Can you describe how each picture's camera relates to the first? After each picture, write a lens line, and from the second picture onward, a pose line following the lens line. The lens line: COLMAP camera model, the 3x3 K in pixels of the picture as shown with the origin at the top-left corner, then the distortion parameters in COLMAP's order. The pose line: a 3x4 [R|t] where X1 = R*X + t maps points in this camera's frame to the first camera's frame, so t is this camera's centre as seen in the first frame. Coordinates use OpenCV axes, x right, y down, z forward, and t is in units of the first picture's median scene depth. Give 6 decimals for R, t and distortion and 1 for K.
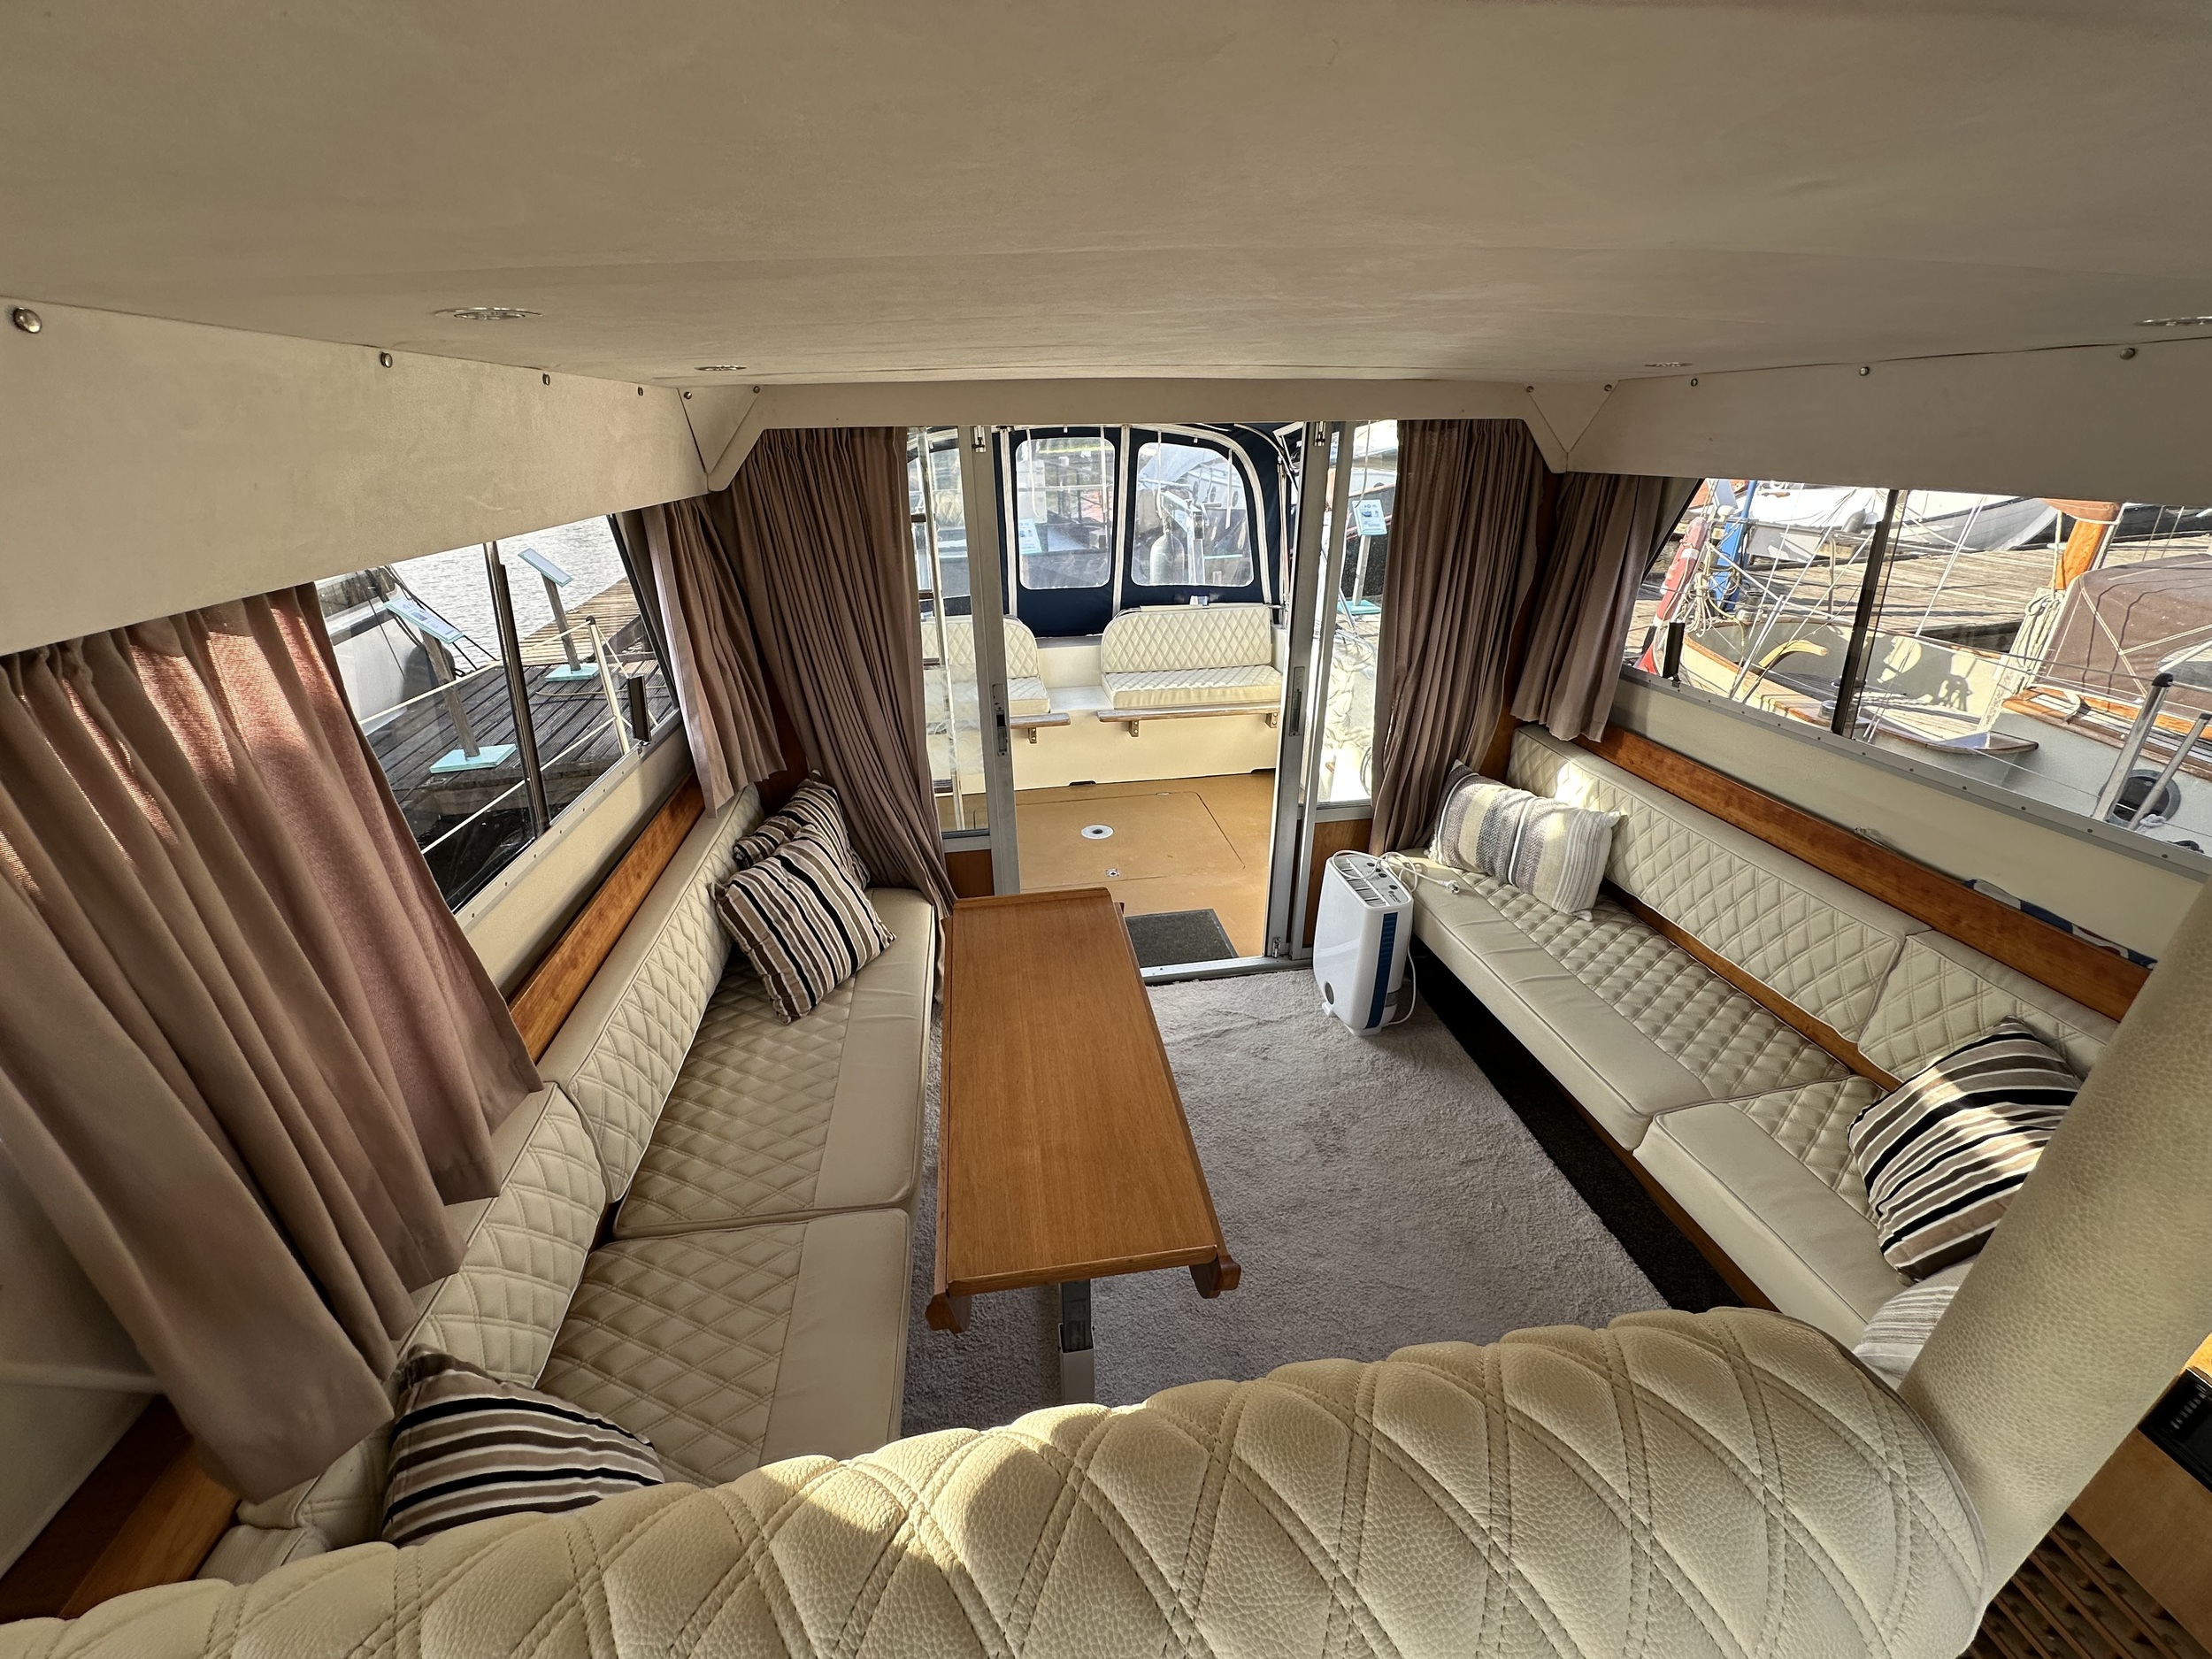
lens RADIAL K [[859.2, 0, 1106.2], [0, 859.2, 828.4], [0, 0, 1]] dist [-0.000277, 0.000656]
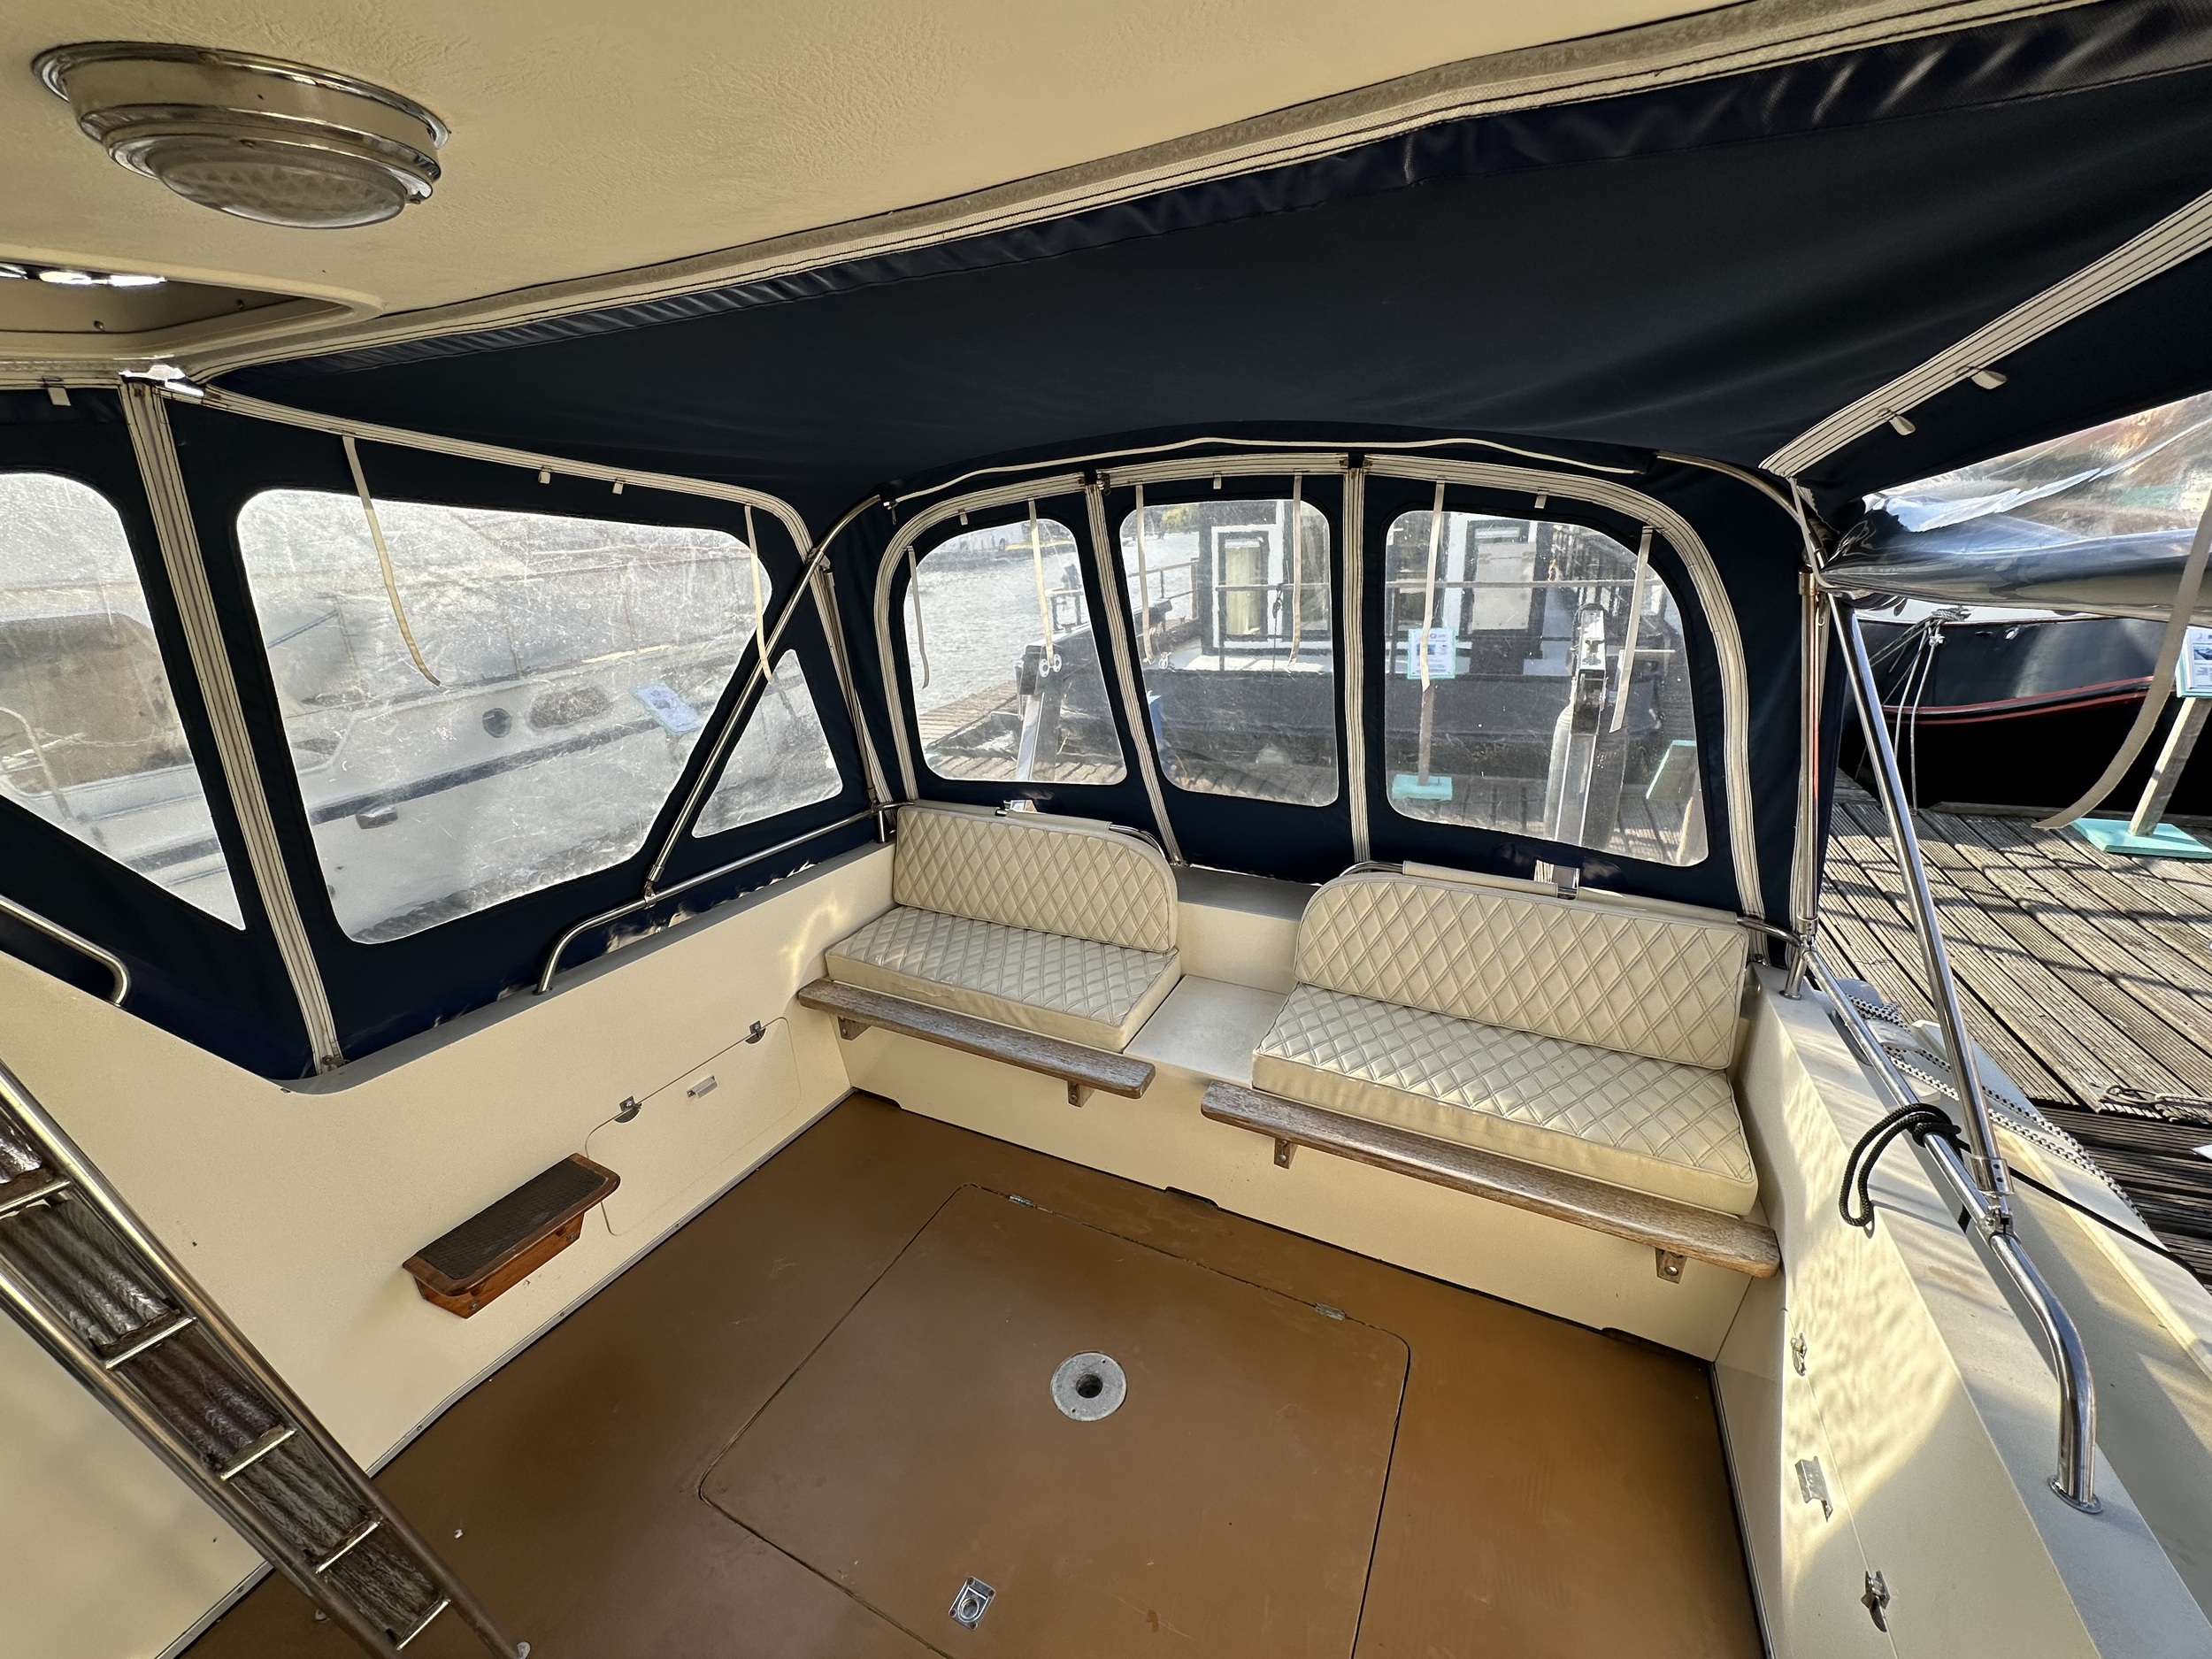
lens RADIAL K [[859.2, 0, 1106.2], [0, 859.2, 828.4], [0, 0, 1]] dist [-0.000277, 0.000656]
pose [[0.820636, 0.181072, -0.542005, 0.293571], [-0.247402, 0.967552, -0.051347, -0.402466], [0.515120, 0.176230, 0.838805, 0.998606]]
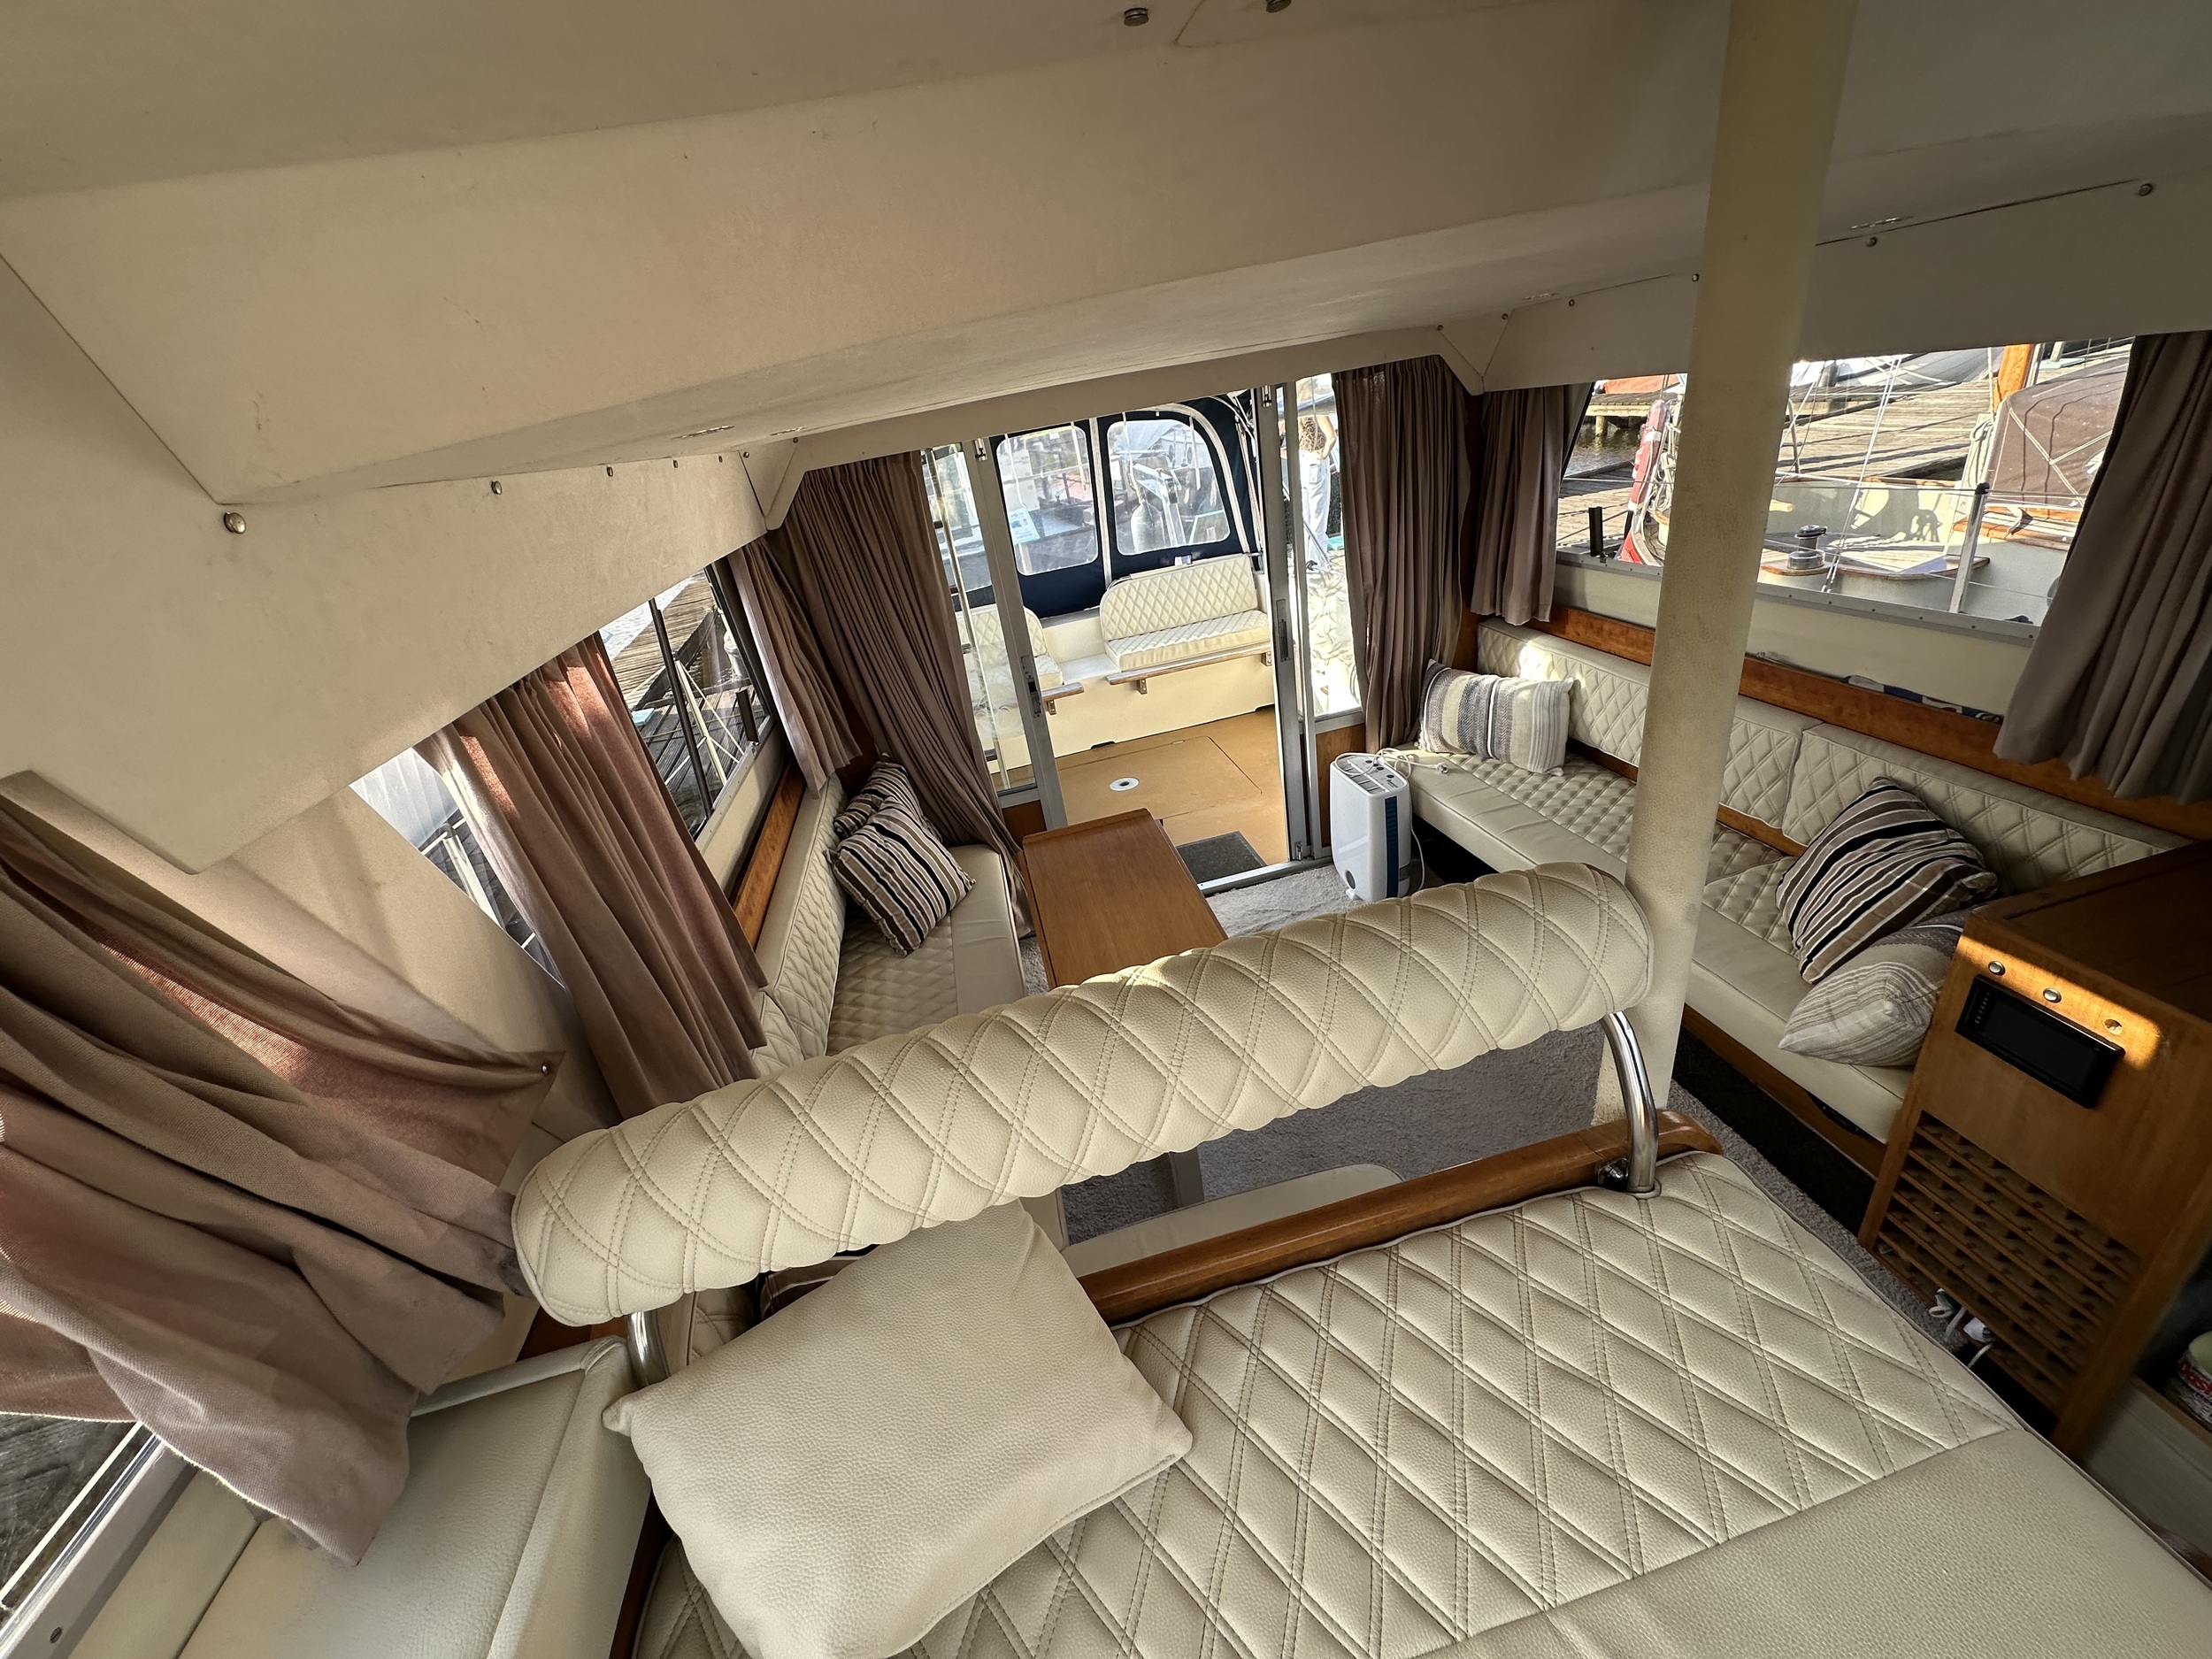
lens RADIAL K [[859.2, 0, 1106.2], [0, 859.2, 828.4], [0, 0, 1]] dist [-0.000277, 0.000656]
pose [[0.987531, -0.155687, -0.023314, -0.027137], [0.156179, 0.987505, 0.021040, 0.055574], [0.019747, -0.024419, 0.999507, -0.167126]]
